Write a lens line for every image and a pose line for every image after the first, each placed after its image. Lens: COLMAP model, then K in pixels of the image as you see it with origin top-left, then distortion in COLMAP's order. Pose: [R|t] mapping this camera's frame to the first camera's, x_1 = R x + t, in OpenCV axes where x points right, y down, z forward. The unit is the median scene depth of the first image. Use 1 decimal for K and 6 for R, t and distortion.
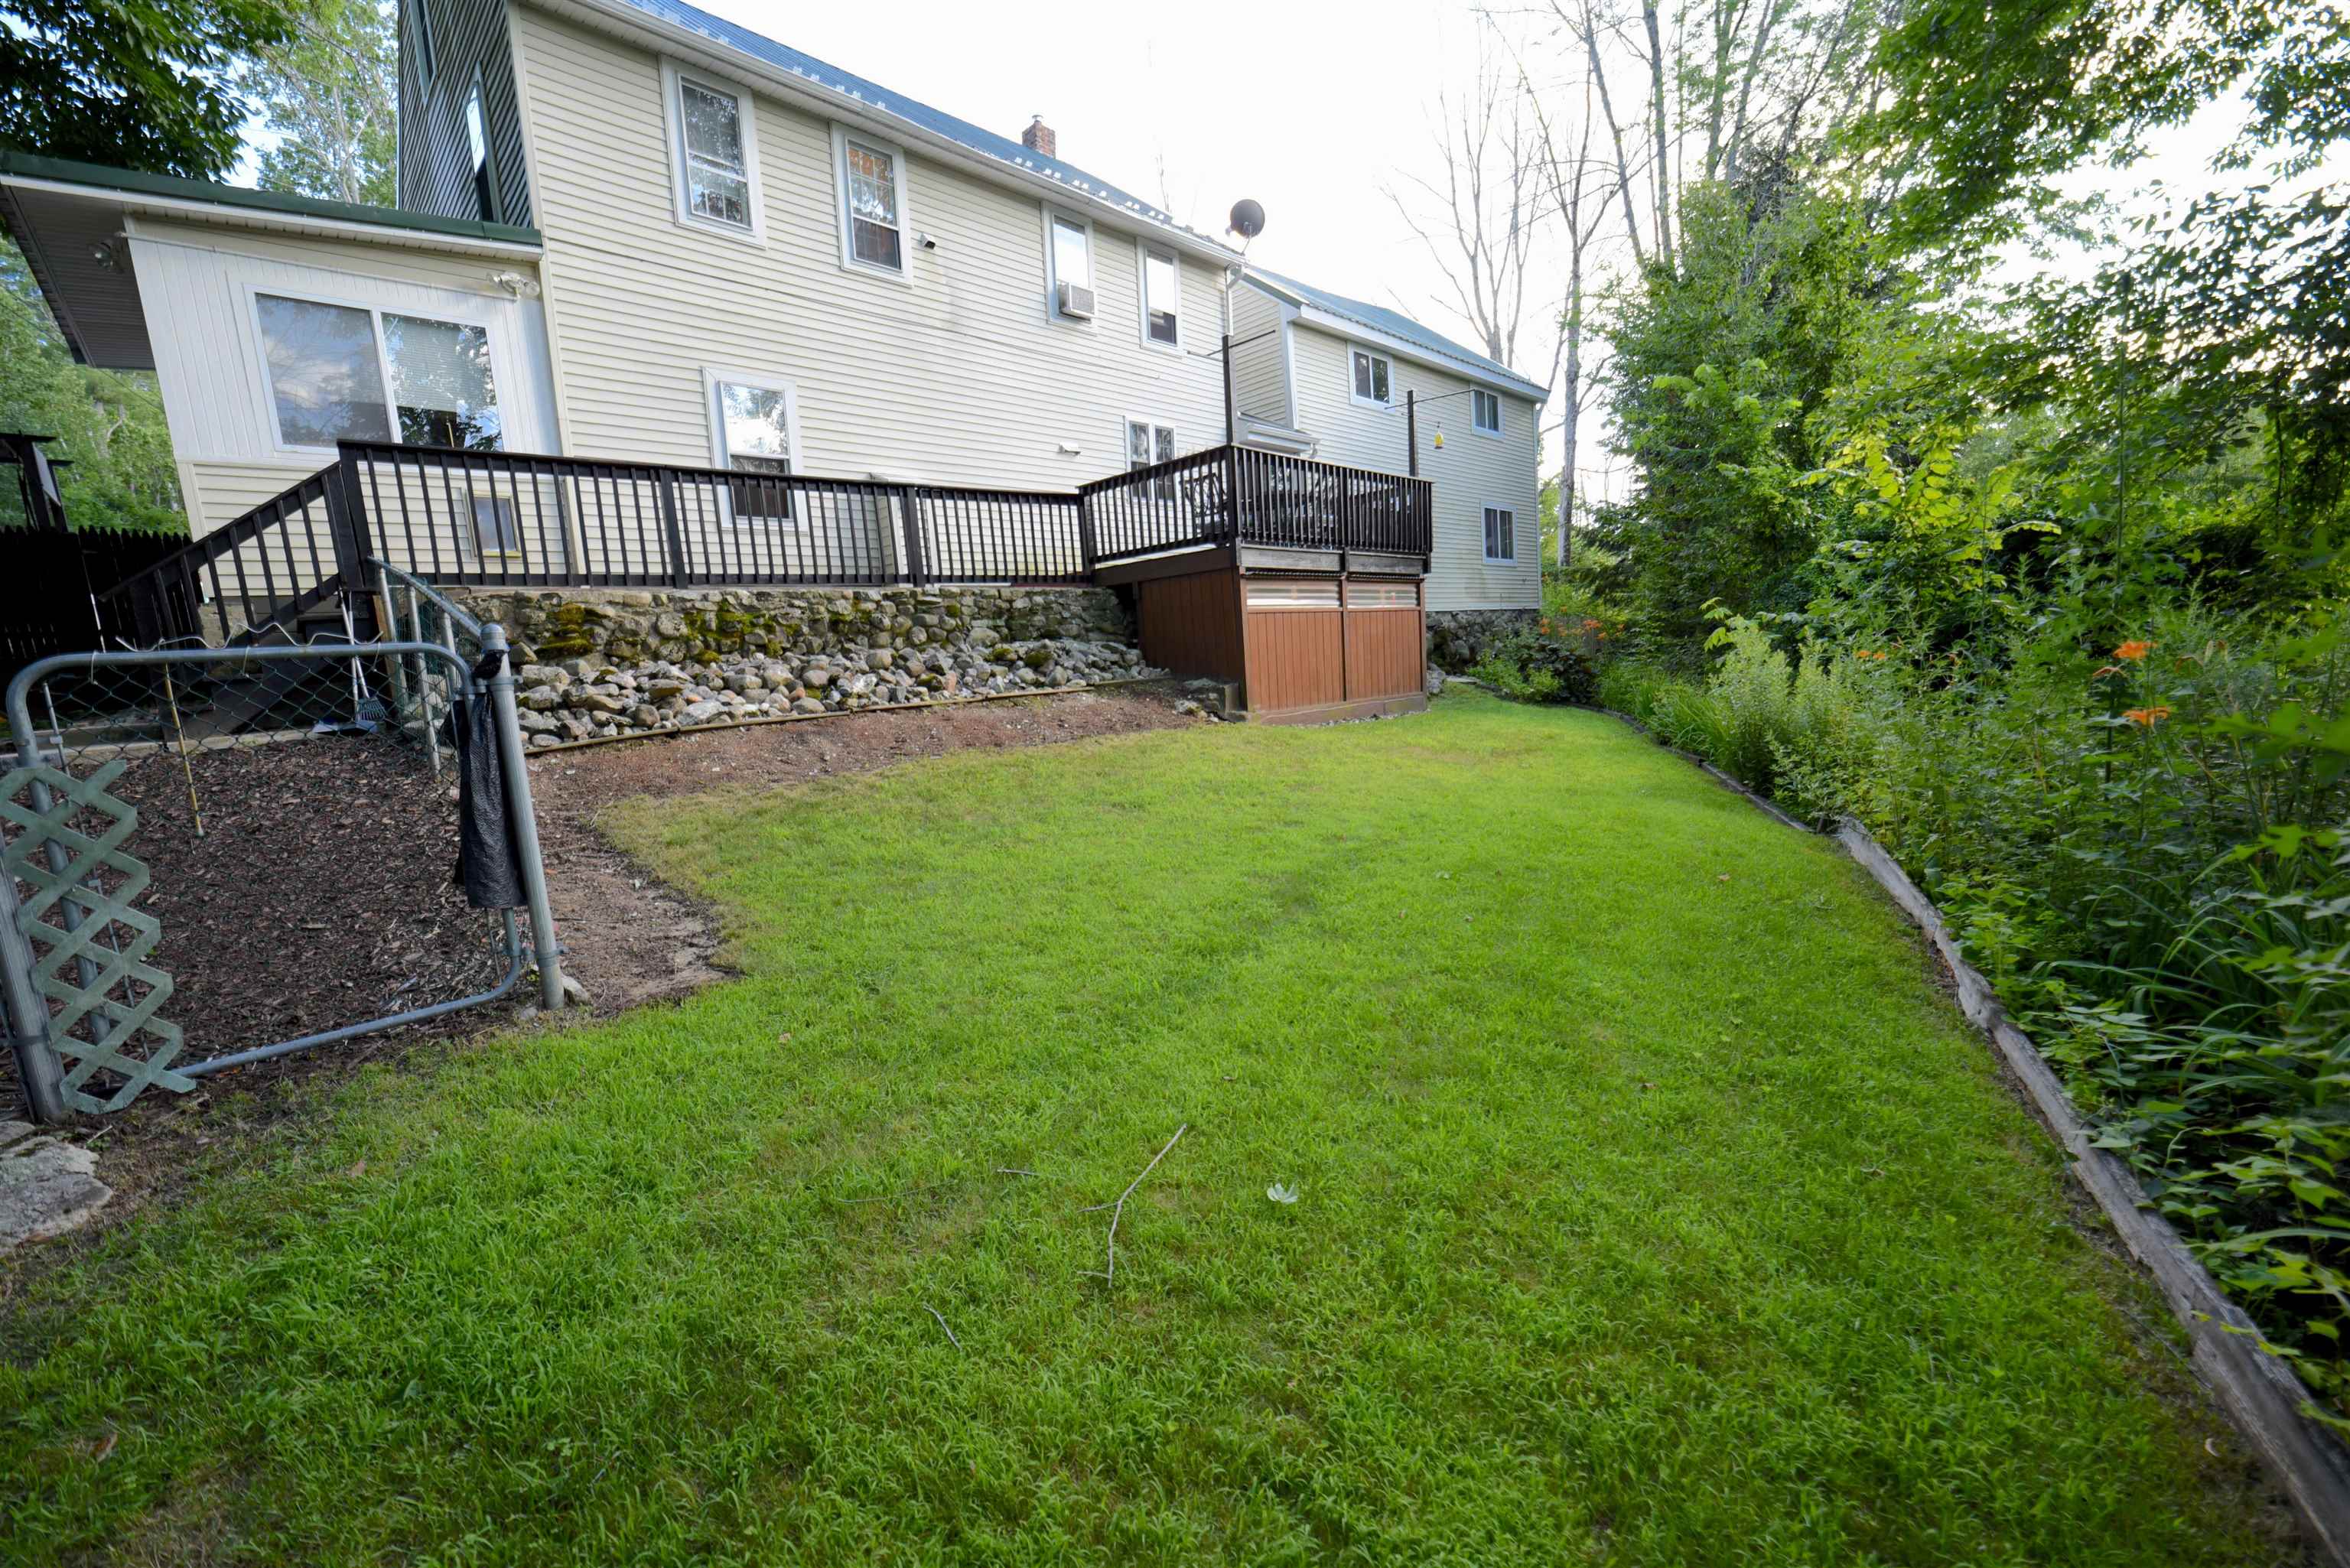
lens RADIAL K [[926.1, 0, 1181.7], [0, 926.1, 782.5], [0, 0, 1]] dist [-0.035091, 0.009003]
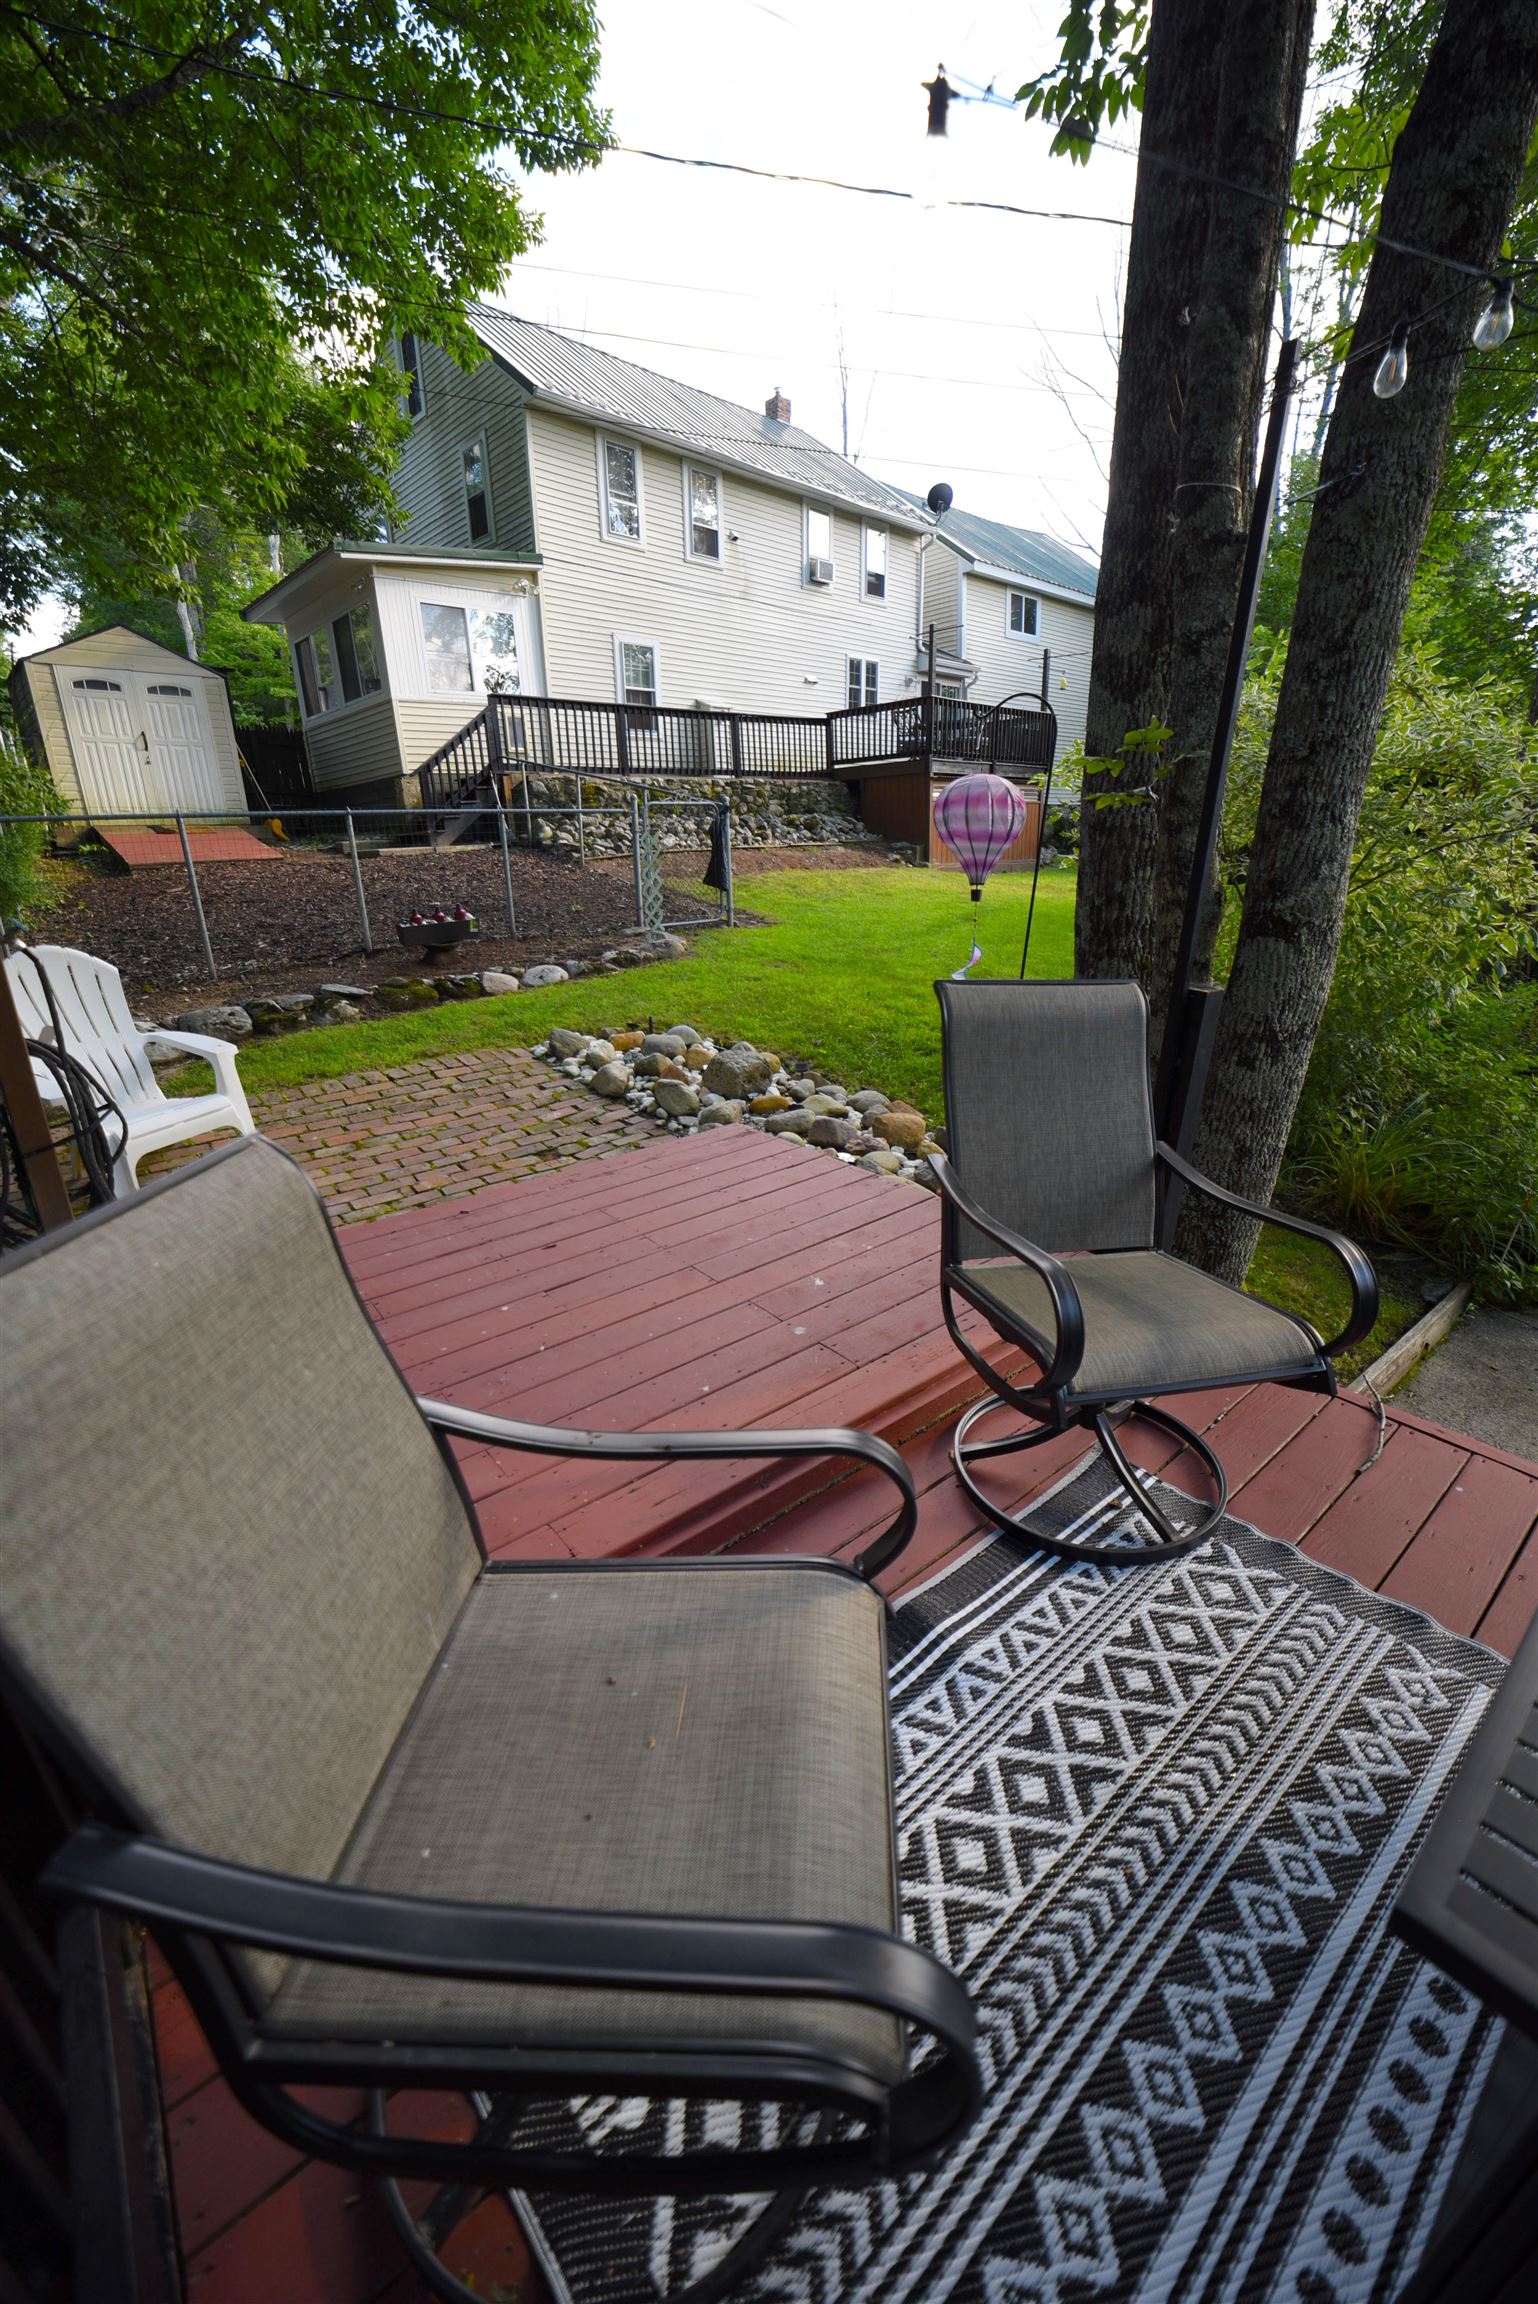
lens RADIAL K [[908.0, 0, 765.8], [0, 908.0, 1159.8], [0, 0, 1]] dist [-0.035091, 0.009003]
pose [[0.998483, 0.044178, -0.032853, -0.135591], [-0.036896, 0.979858, 0.196256, 0.130647], [0.040862, -0.194747, 0.980002, -0.672882]]
